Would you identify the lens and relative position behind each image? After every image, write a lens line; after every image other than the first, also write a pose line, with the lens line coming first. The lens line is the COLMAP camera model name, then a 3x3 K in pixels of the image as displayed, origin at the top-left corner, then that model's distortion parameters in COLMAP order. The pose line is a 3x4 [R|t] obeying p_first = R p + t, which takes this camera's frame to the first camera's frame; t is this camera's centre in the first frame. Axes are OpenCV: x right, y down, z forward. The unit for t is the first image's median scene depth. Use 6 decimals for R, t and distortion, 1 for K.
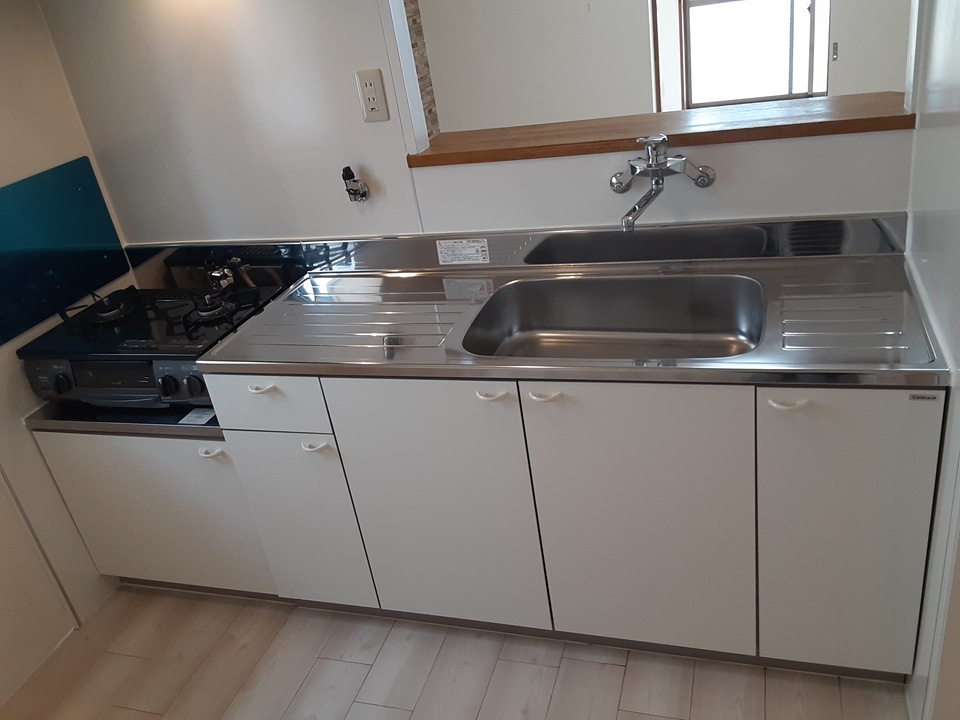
lens RADIAL K [[792.7, 0, 480.0], [0, 792.7, 360.0], [0, 0, 1]] dist [0.119101, -0.170610]
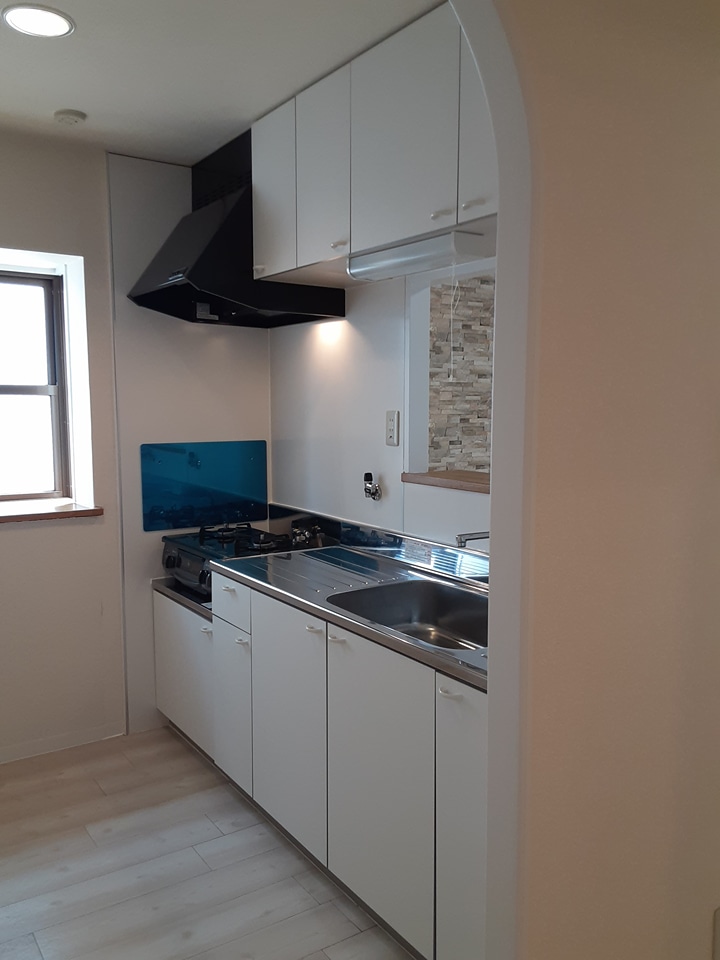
lens RADIAL K [[792.7, 0, 360.0], [0, 792.7, 480.0], [0, 0, 1]] dist [0.119101, -0.170610]
pose [[0.769605, 0.204462, -0.604900, 0.583175], [-0.383947, 0.905130, -0.182547, 0.023838], [0.510189, 0.372739, 0.775095, -0.061198]]
